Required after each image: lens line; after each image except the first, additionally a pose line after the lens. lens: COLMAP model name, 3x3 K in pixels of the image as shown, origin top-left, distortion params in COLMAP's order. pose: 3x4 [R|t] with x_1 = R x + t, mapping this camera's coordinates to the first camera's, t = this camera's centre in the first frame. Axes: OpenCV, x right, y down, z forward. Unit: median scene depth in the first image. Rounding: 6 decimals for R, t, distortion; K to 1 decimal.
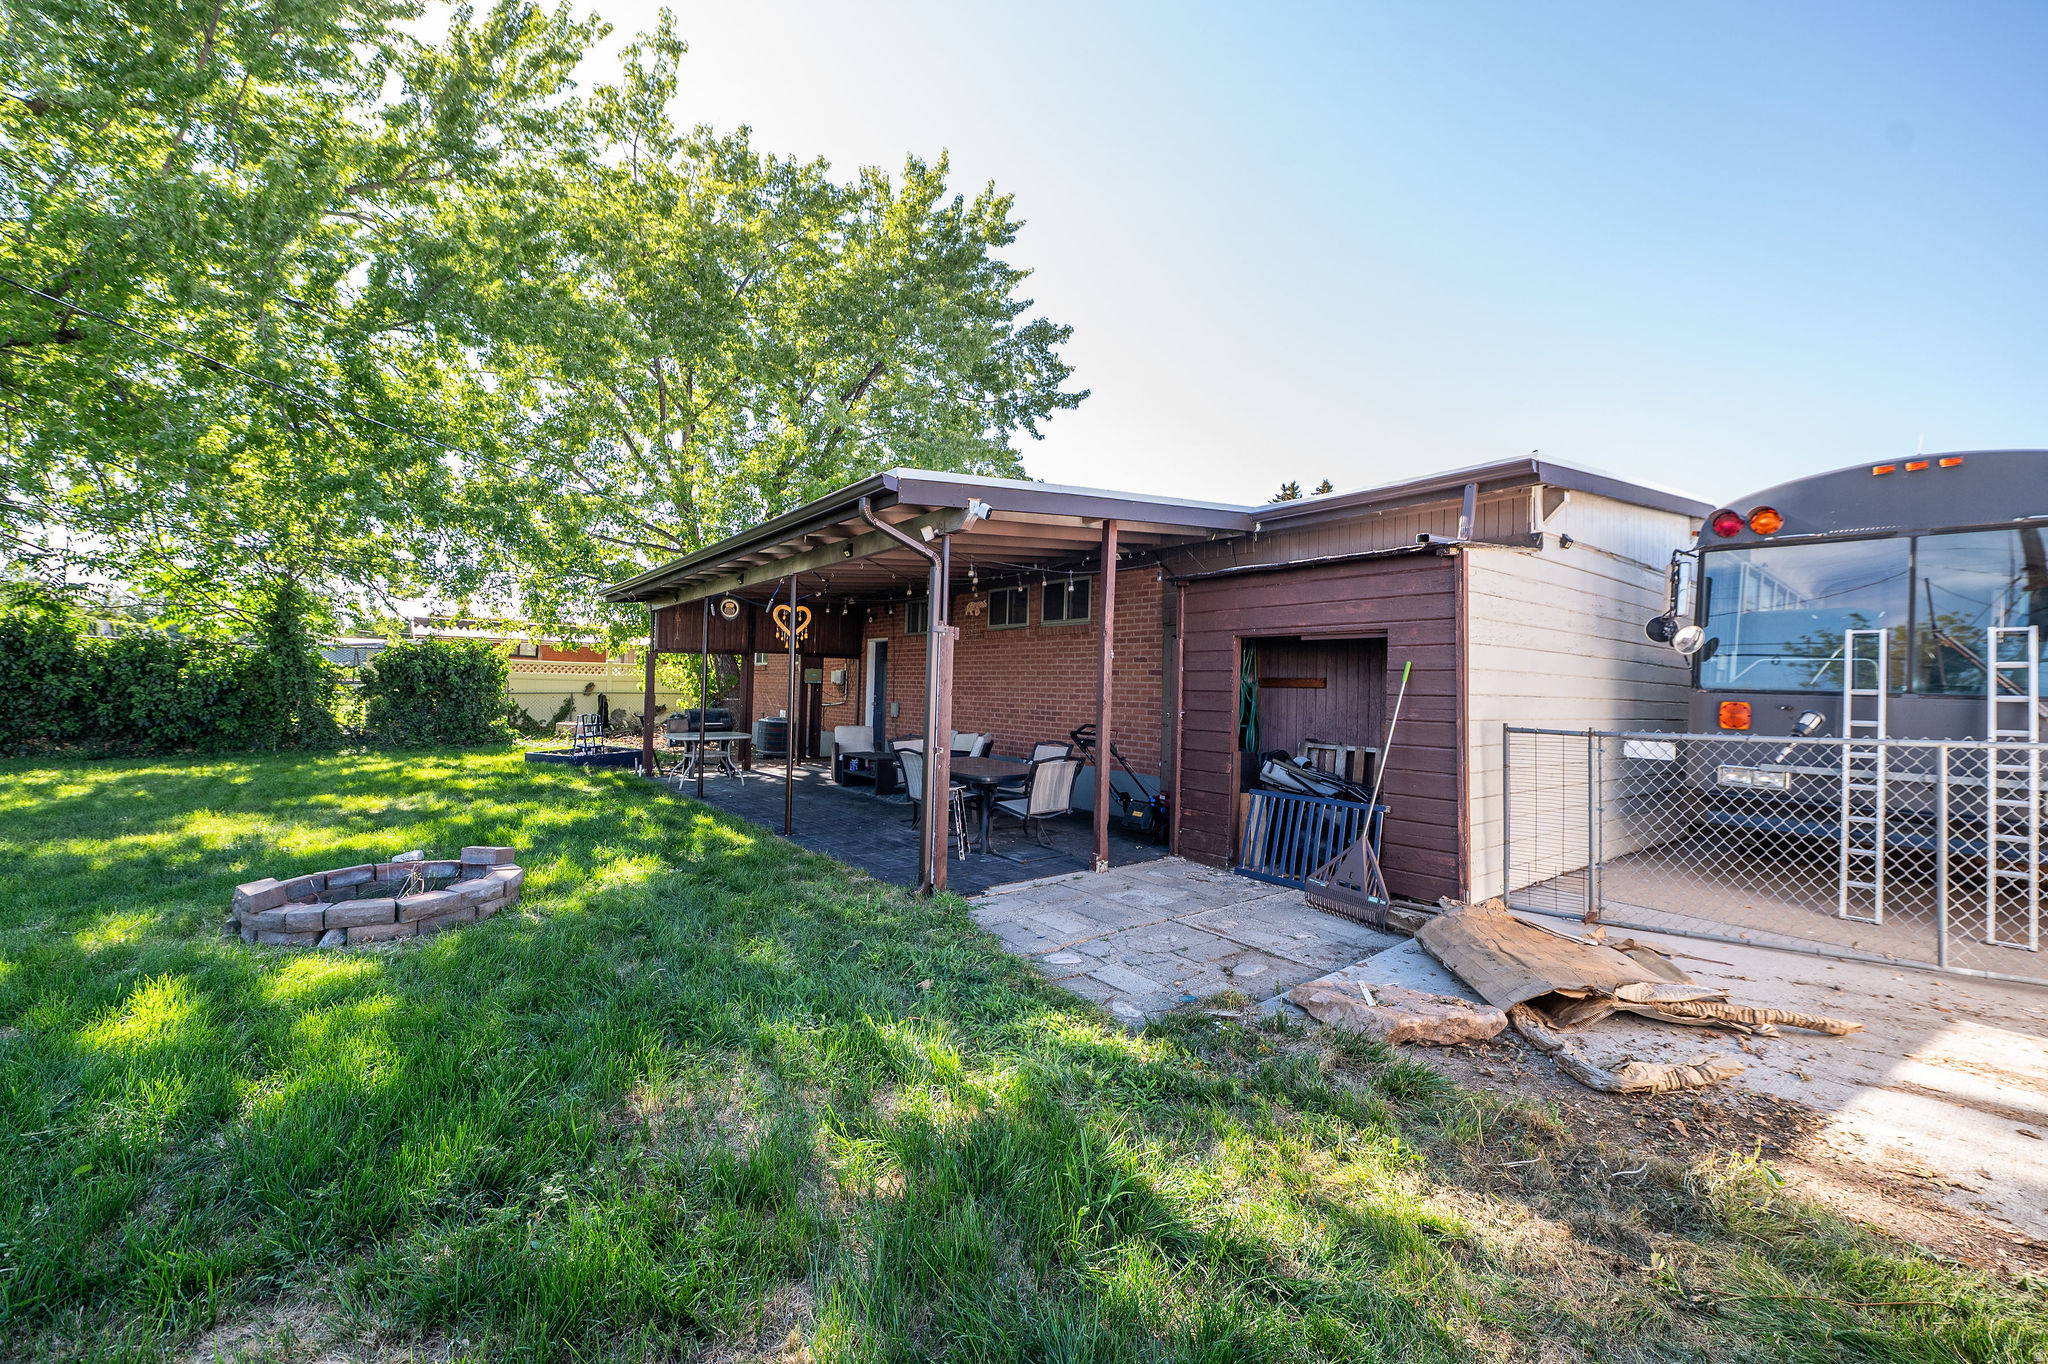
lens RADIAL K [[808.9, 0, 1031.5], [0, 808.9, 677.4], [0, 0, 1]] dist [-0.011588, -0.001183]
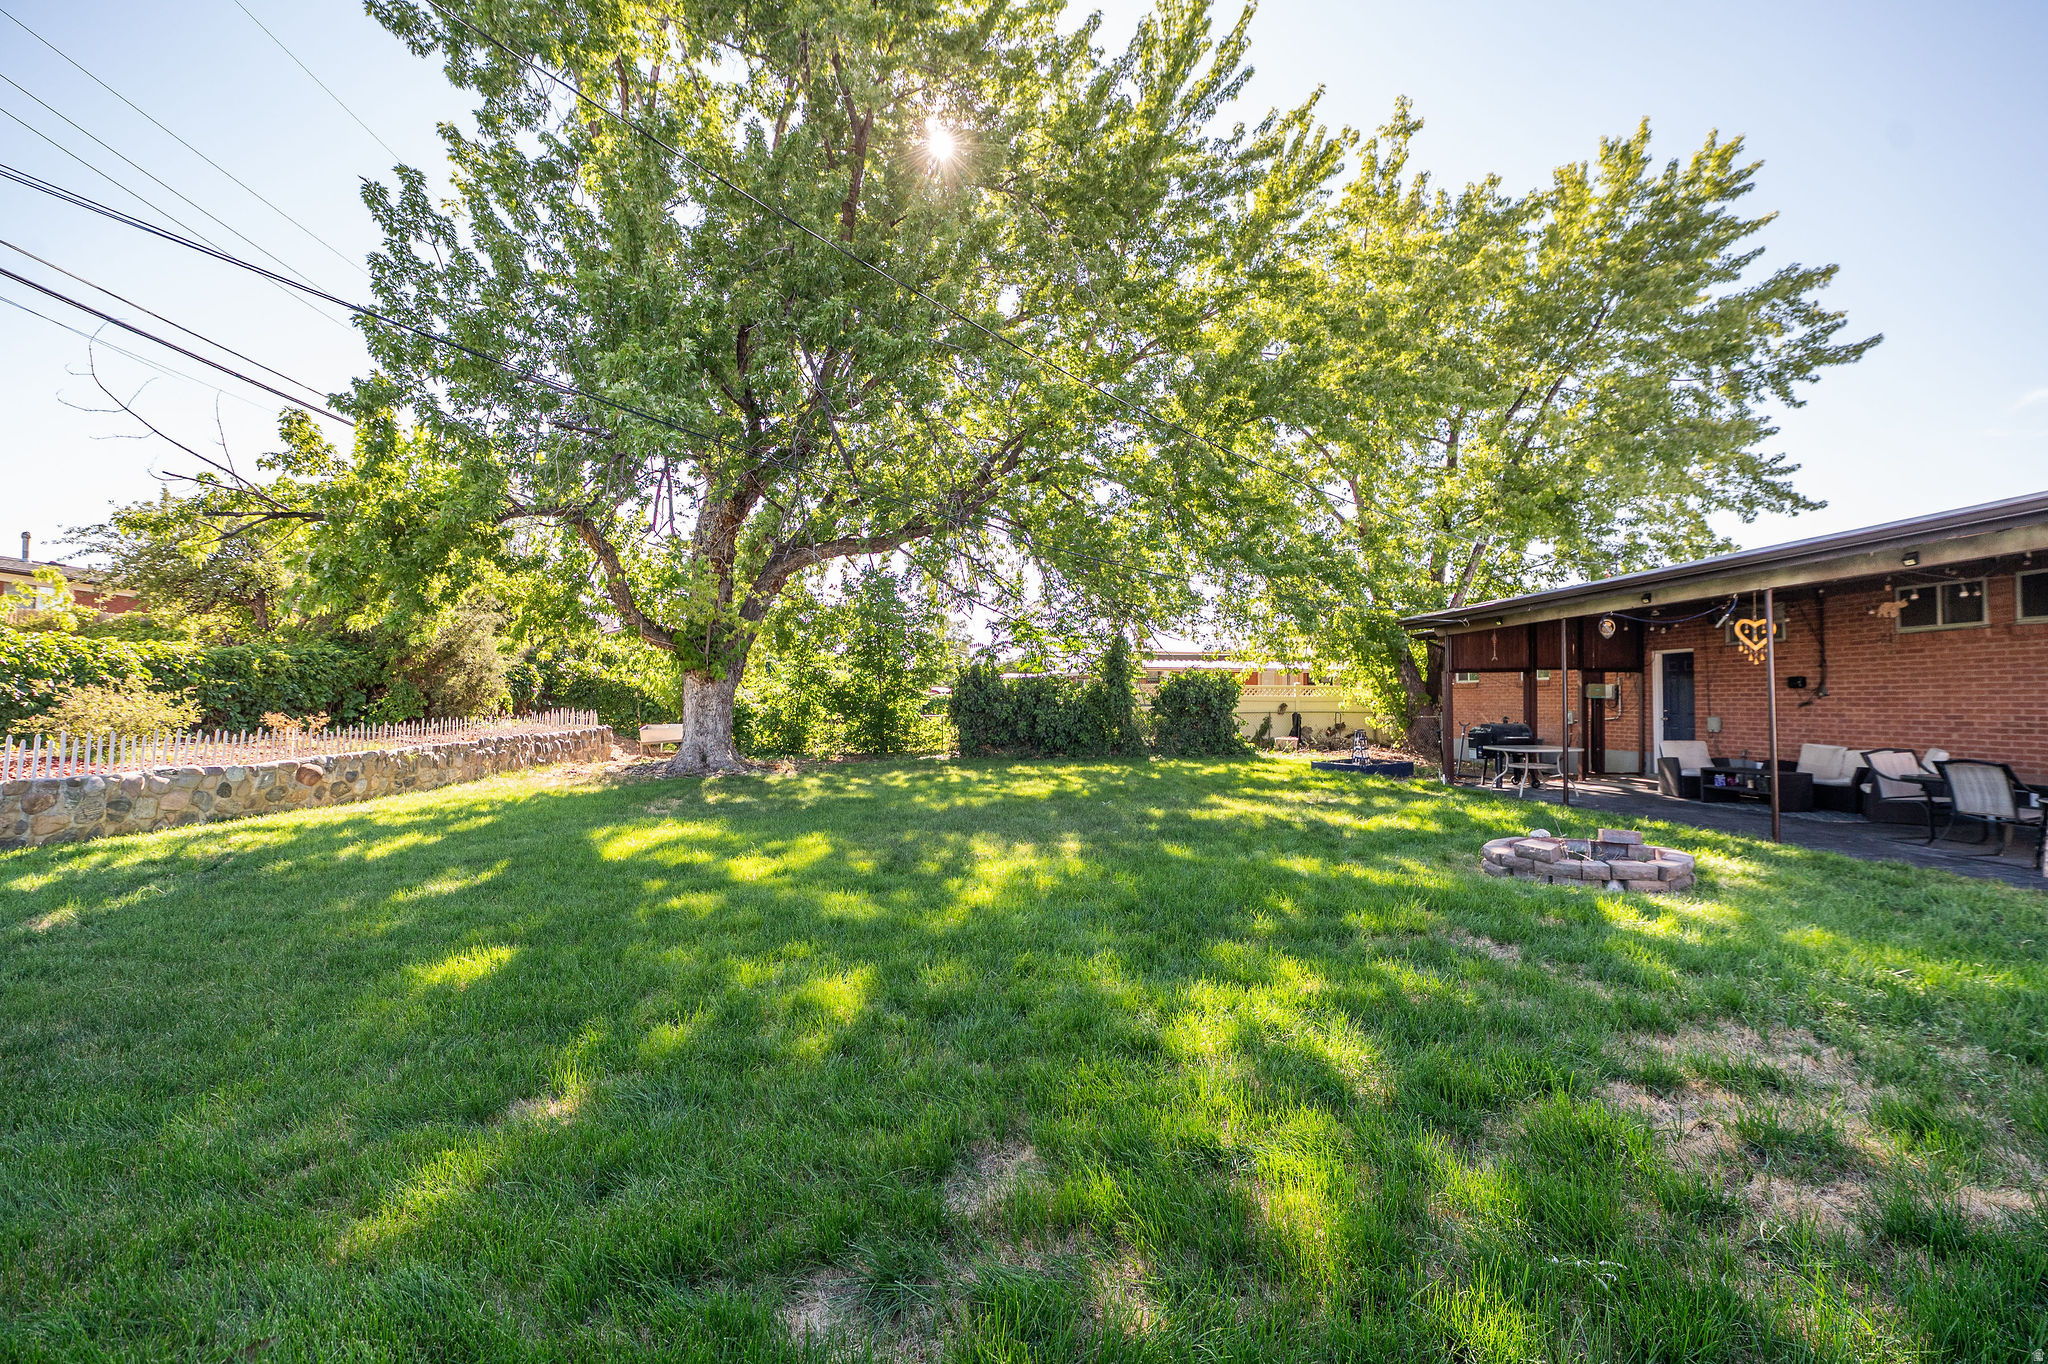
lens RADIAL K [[808.9, 0, 1039.7], [0, 808.9, 682.5], [0, 0, 1]] dist [-0.011588, -0.001183]
pose [[0.827703, -0.032447, -0.560228, -0.194940], [0.021720, 0.999431, -0.025793, -0.000814], [0.560746, 0.009181, 0.827937, -0.142925]]
